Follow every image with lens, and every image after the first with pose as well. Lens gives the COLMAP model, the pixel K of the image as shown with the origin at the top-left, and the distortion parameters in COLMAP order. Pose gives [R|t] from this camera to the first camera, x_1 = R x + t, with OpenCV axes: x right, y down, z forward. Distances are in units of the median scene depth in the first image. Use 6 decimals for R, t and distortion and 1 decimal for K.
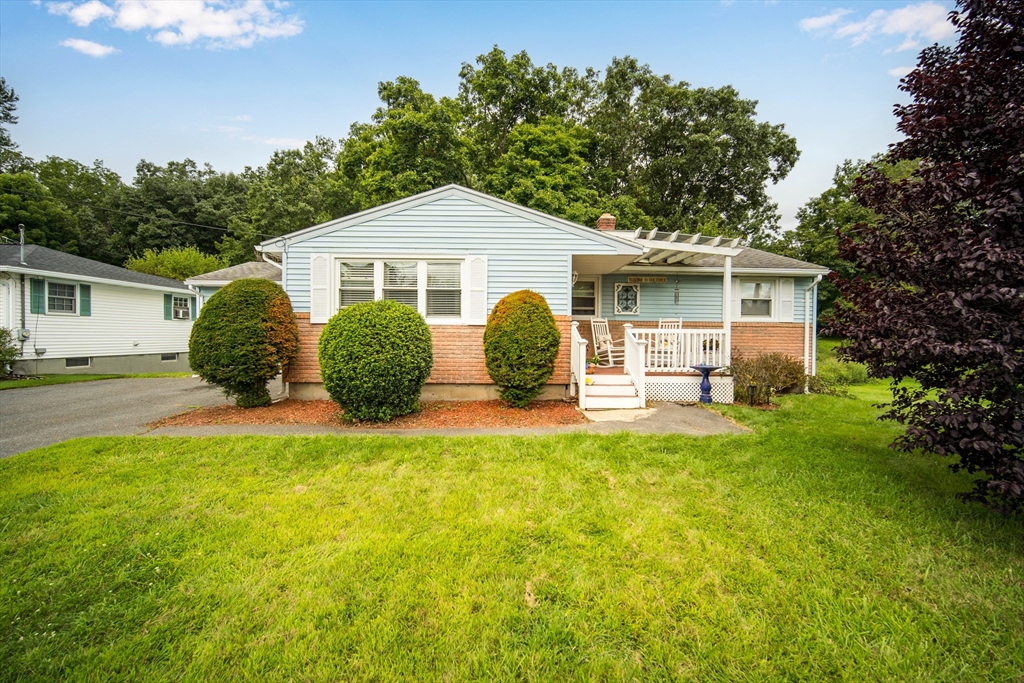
lens RADIAL K [[442.9, 0, 511.0], [0, 442.9, 338.9], [0, 0, 1]] dist [-0.009516, 0.002045]
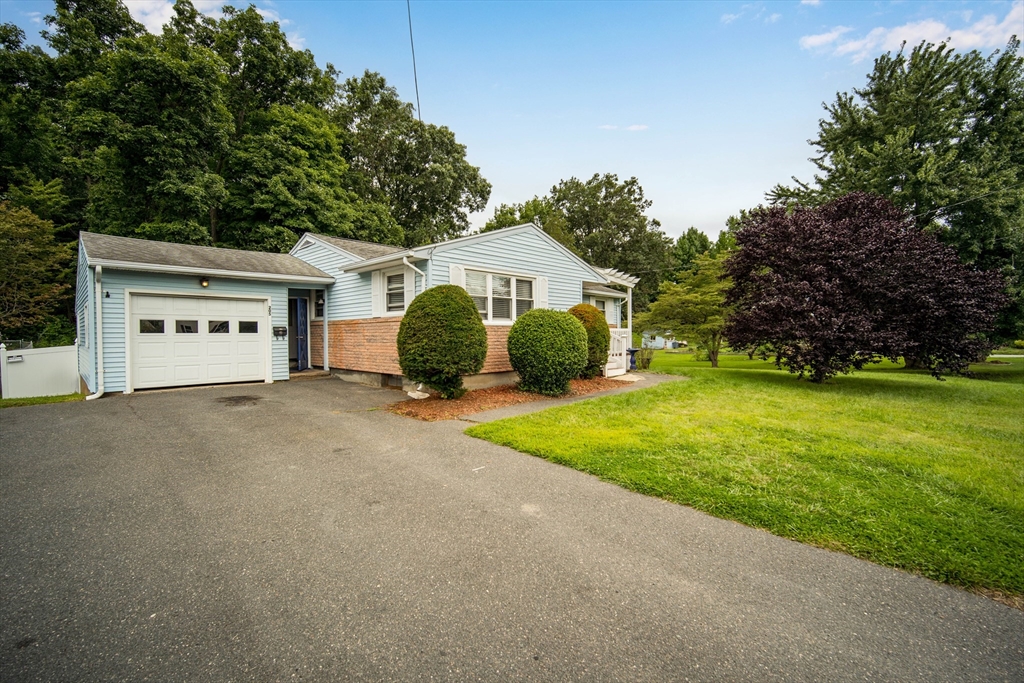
lens RADIAL K [[442.9, 0, 510.2], [0, 442.9, 339.3], [0, 0, 1]] dist [-0.009516, 0.002045]
pose [[0.710991, -0.020294, 0.702908, -0.850825], [0.018633, 0.999776, 0.010018, -0.004326], [-0.702954, 0.005974, 0.711210, 0.063790]]
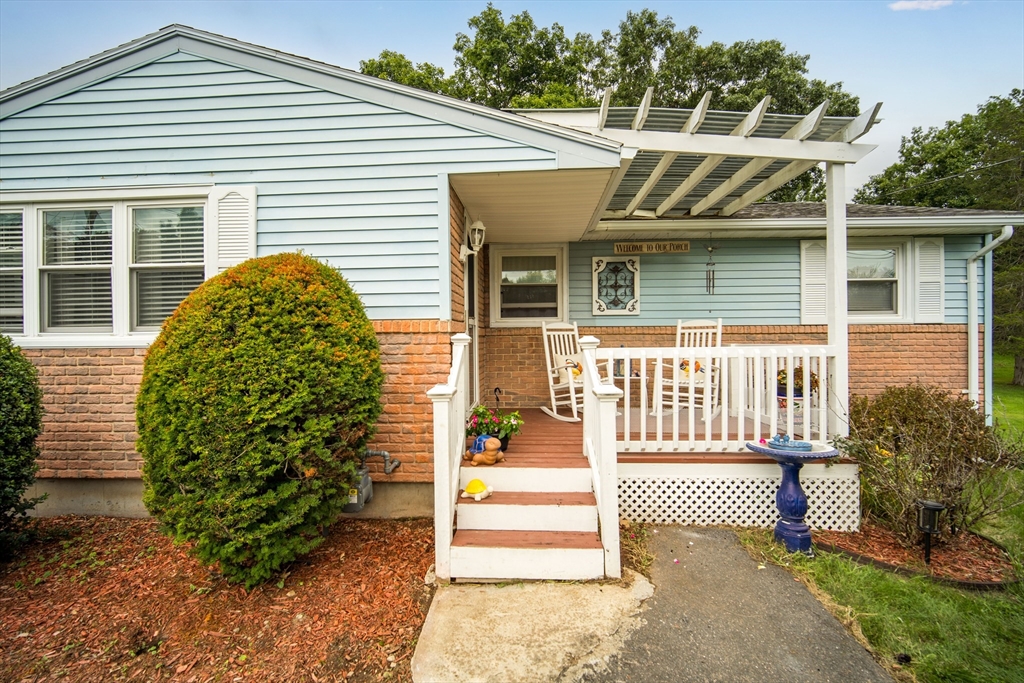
lens RADIAL K [[442.9, 0, 511.8], [0, 442.9, 341.1], [0, 0, 1]] dist [-0.009516, 0.002045]
pose [[0.997258, -0.017511, -0.071900, 0.171934], [0.017276, 0.999843, -0.003889, -0.022943], [0.071957, 0.002636, 0.997404, 0.450017]]
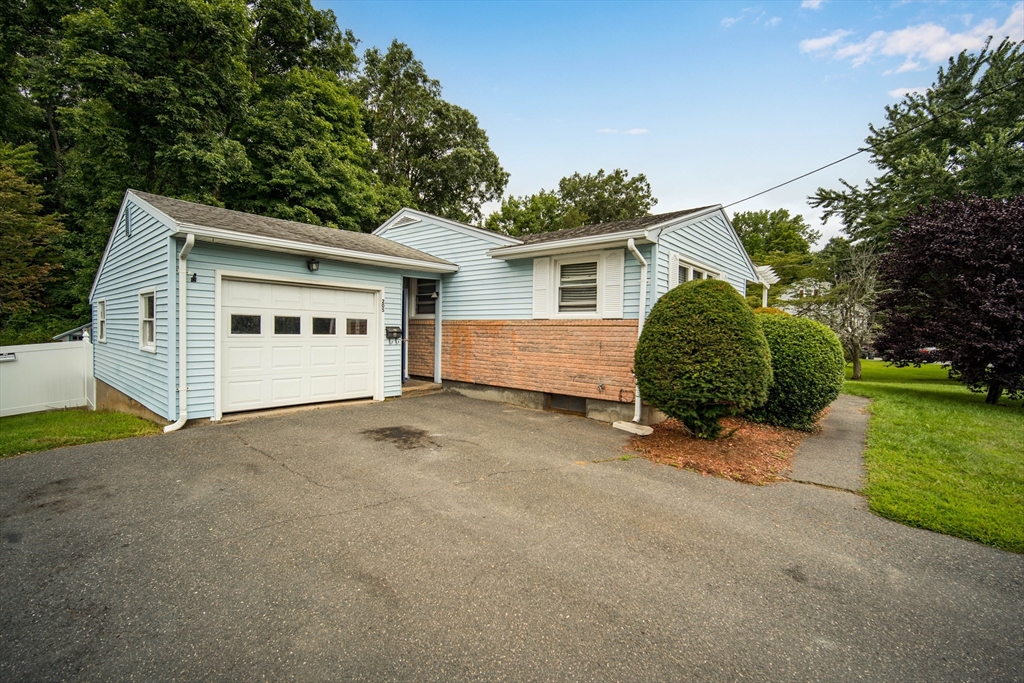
lens RADIAL K [[442.9, 0, 511.2], [0, 442.9, 339.2], [0, 0, 1]] dist [-0.009516, 0.002045]
pose [[0.668506, -0.011285, 0.743621, -0.955912], [-0.004937, 0.999795, 0.019611, -0.027889], [-0.743691, -0.016781, 0.668313, 0.494468]]
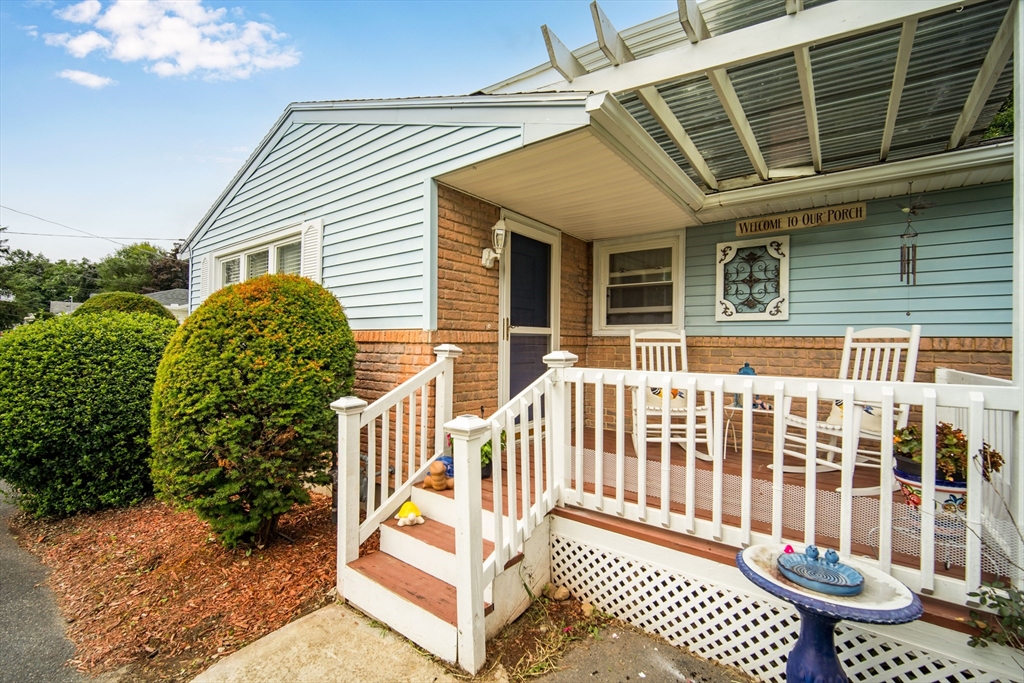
lens RADIAL K [[442.9, 0, 512.8], [0, 442.9, 342.0], [0, 0, 1]] dist [-0.009516, 0.002045]
pose [[0.778119, -0.000700, -0.628116, 0.340799], [-0.010105, 0.999856, -0.013632, -0.028419], [0.628036, 0.016954, 0.778000, 0.563745]]
